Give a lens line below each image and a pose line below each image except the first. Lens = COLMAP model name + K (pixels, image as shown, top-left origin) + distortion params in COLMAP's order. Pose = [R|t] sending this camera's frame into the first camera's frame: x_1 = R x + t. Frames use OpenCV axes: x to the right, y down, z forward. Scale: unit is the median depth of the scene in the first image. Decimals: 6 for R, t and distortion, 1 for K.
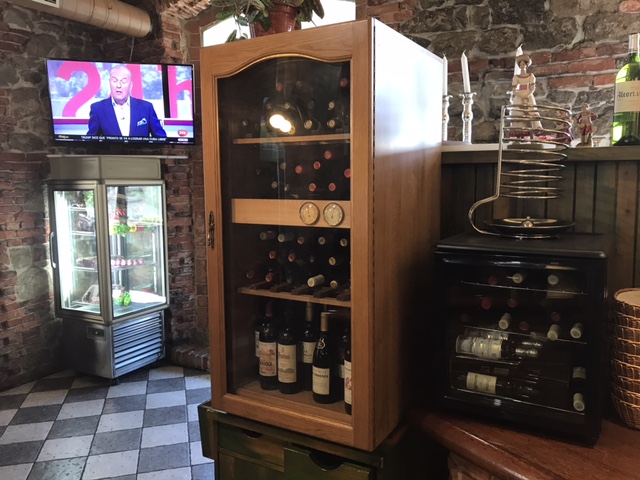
lens RADIAL K [[523.2, 0, 317.7], [0, 523.2, 233.9], [0, 0, 1]] dist [0.048221, -0.068090]
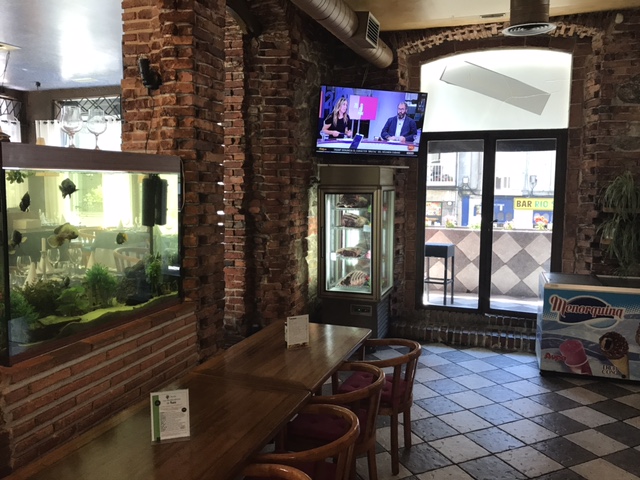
lens RADIAL K [[523.2, 0, 317.7], [0, 523.2, 233.9], [0, 0, 1]] dist [0.048221, -0.068090]
pose [[0.989578, 0.002077, 0.143984, -0.656243], [-0.001163, 0.999979, -0.006434, 0.018507], [-0.143994, 0.006200, 0.989559, -0.184839]]
